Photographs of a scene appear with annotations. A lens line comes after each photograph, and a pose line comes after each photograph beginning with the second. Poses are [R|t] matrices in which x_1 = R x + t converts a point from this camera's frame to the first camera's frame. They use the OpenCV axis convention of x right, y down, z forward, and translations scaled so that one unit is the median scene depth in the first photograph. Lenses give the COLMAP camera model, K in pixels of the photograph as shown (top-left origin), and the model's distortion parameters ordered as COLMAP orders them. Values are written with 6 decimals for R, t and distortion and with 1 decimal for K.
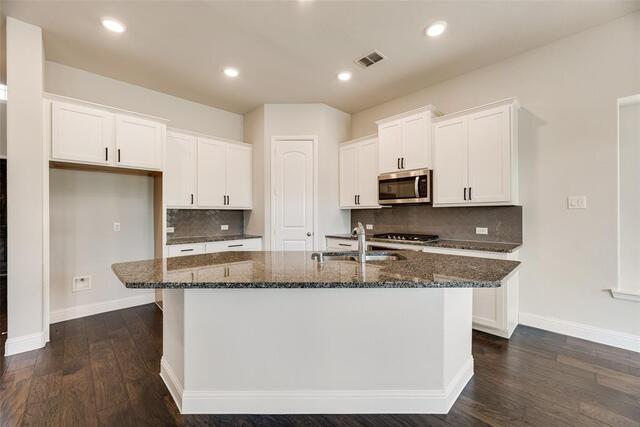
lens RADIAL K [[260.0, 0, 323.3], [0, 260.0, 215.1], [0, 0, 1]] dist [0.002356, 0.000188]
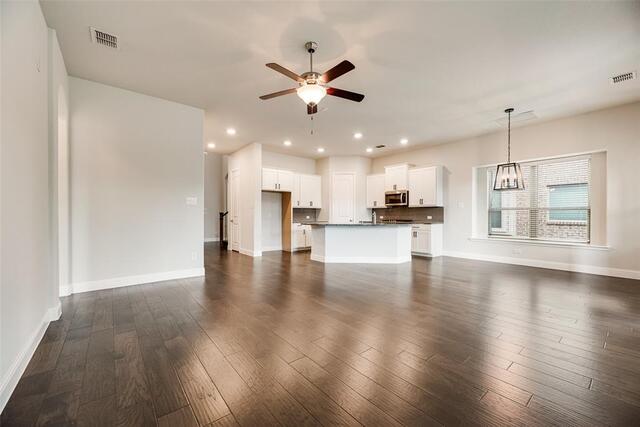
lens RADIAL K [[260.0, 0, 321.6], [0, 260.0, 214.8], [0, 0, 1]] dist [0.002356, 0.000188]
pose [[0.996171, 0.004627, -0.087304, -0.129860], [-0.005258, 0.999962, -0.007006, 0.053231], [0.087268, 0.007438, 0.996157, -1.278358]]
